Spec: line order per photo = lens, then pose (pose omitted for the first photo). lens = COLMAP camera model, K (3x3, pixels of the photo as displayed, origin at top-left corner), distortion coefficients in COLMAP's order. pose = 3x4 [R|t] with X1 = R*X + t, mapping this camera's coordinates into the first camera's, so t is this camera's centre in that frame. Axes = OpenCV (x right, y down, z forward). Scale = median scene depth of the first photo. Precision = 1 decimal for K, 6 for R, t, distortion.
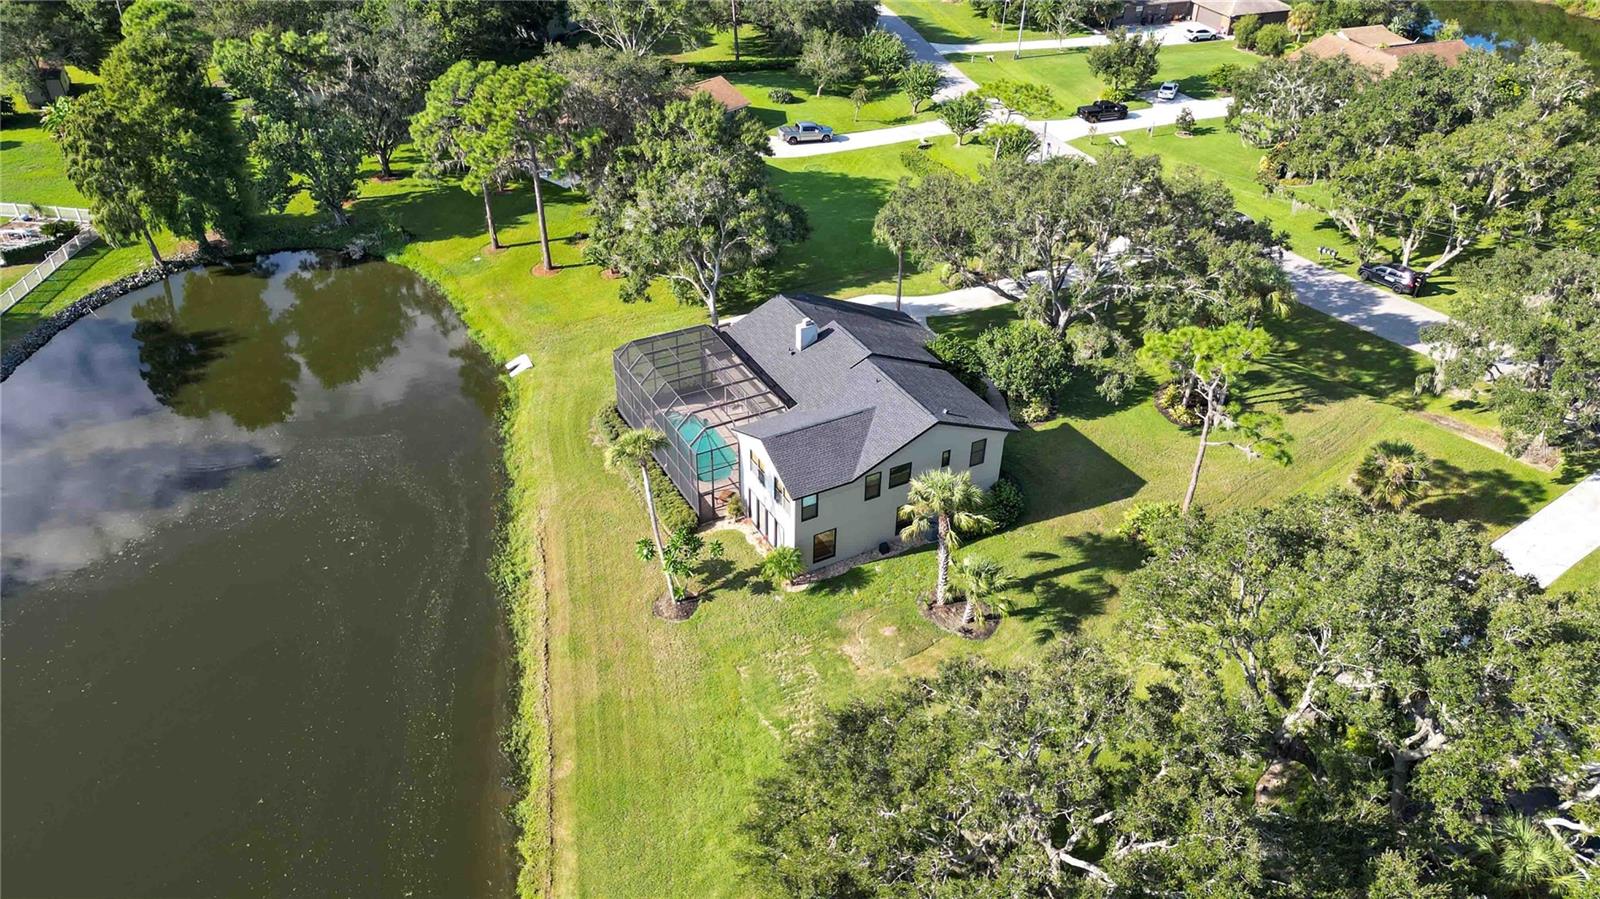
lens RADIAL K [[1118.4, 0, 800.0], [0, 1118.4, 449.5], [0, 0, 1]] dist [0.052844, -0.040116]
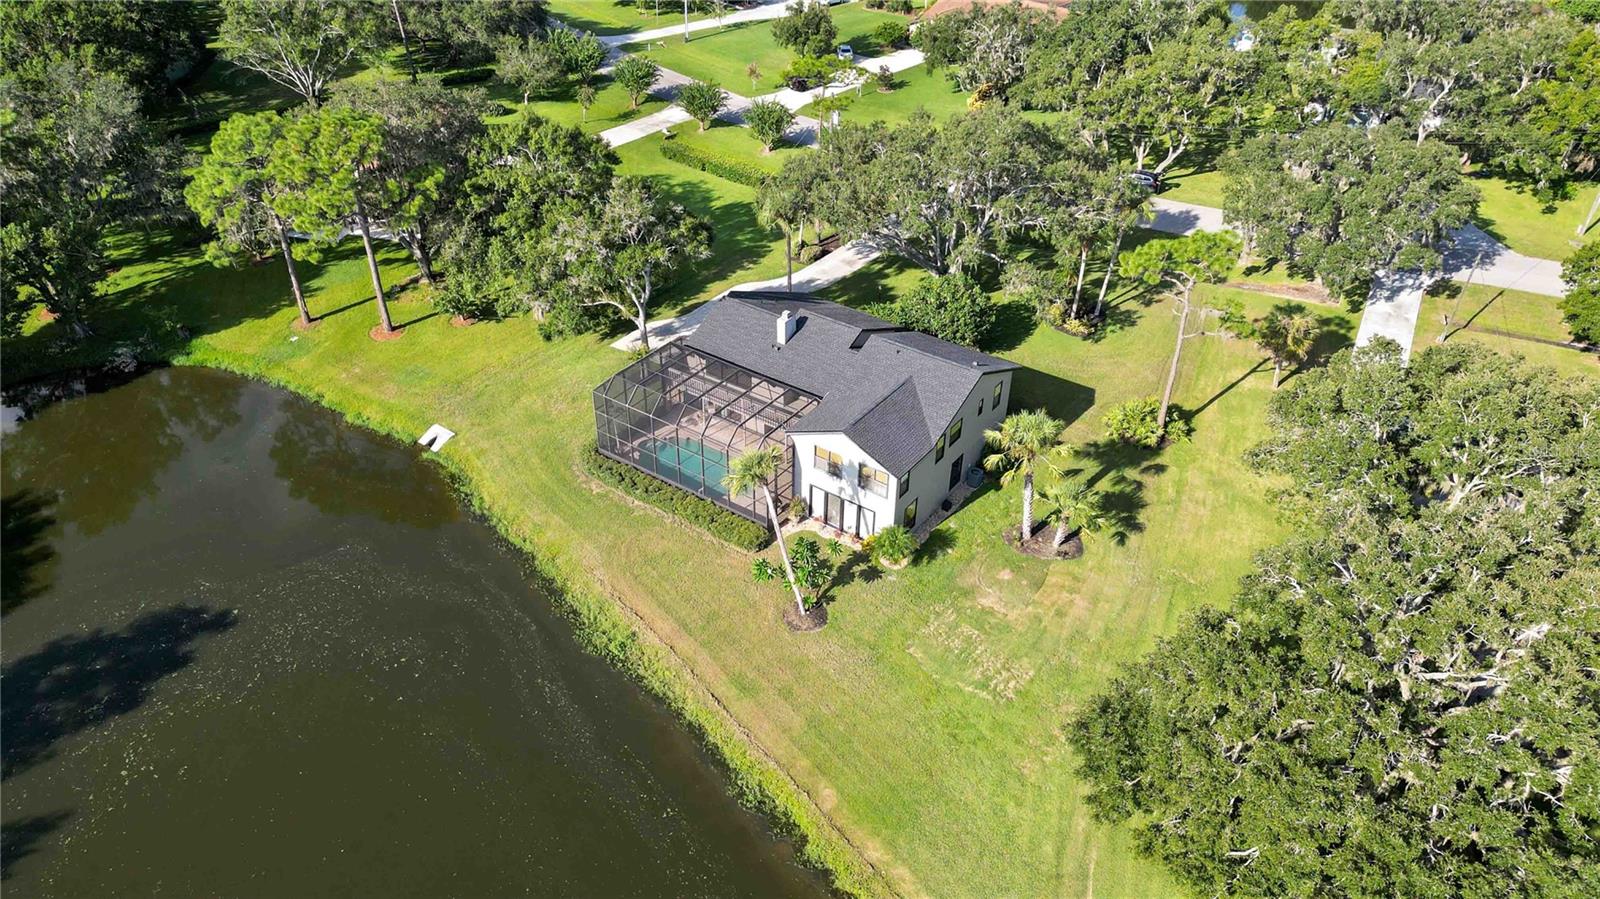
lens RADIAL K [[1118.4, 0, 800.0], [0, 1118.4, 449.5], [0, 0, 1]] dist [0.052844, -0.040116]
pose [[0.897027, -0.256526, 0.359912, -0.302961], [0.253081, 0.965732, 0.057555, -0.042125], [-0.362343, 0.039458, 0.931209, 0.055481]]
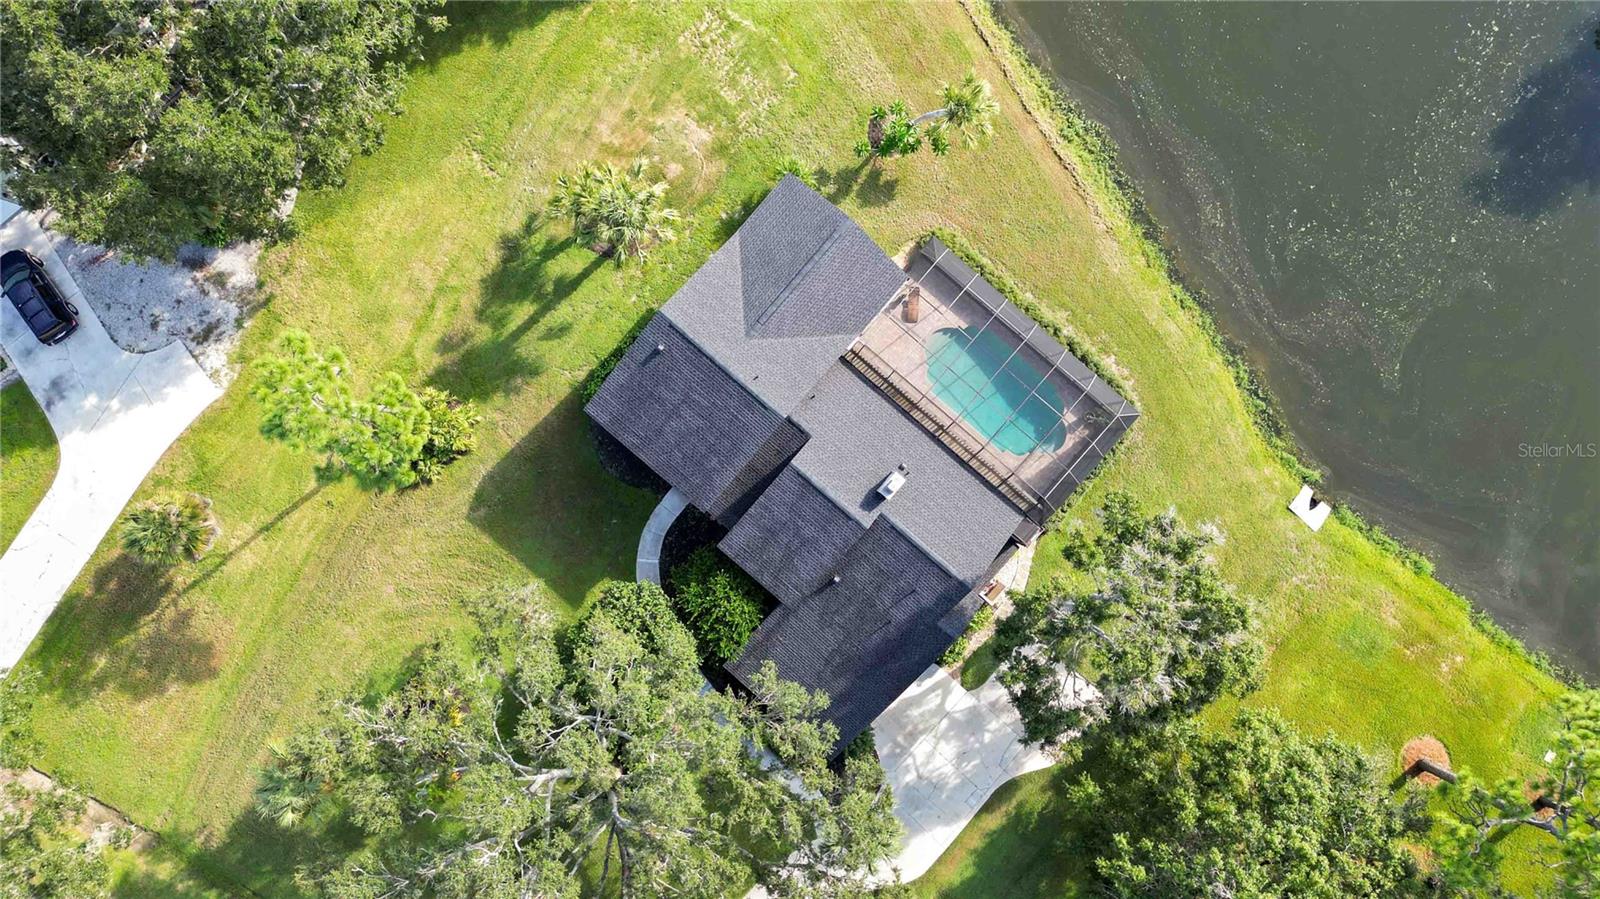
lens RADIAL K [[1118.4, 0, 800.0], [0, 1118.4, 449.5], [0, 0, 1]] dist [0.052844, -0.040116]
pose [[-0.930353, 0.366092, -0.020492, 0.056431], [-0.235172, -0.552899, 0.799373, -0.539324], [0.281314, 0.748518, 0.600486, 0.419806]]
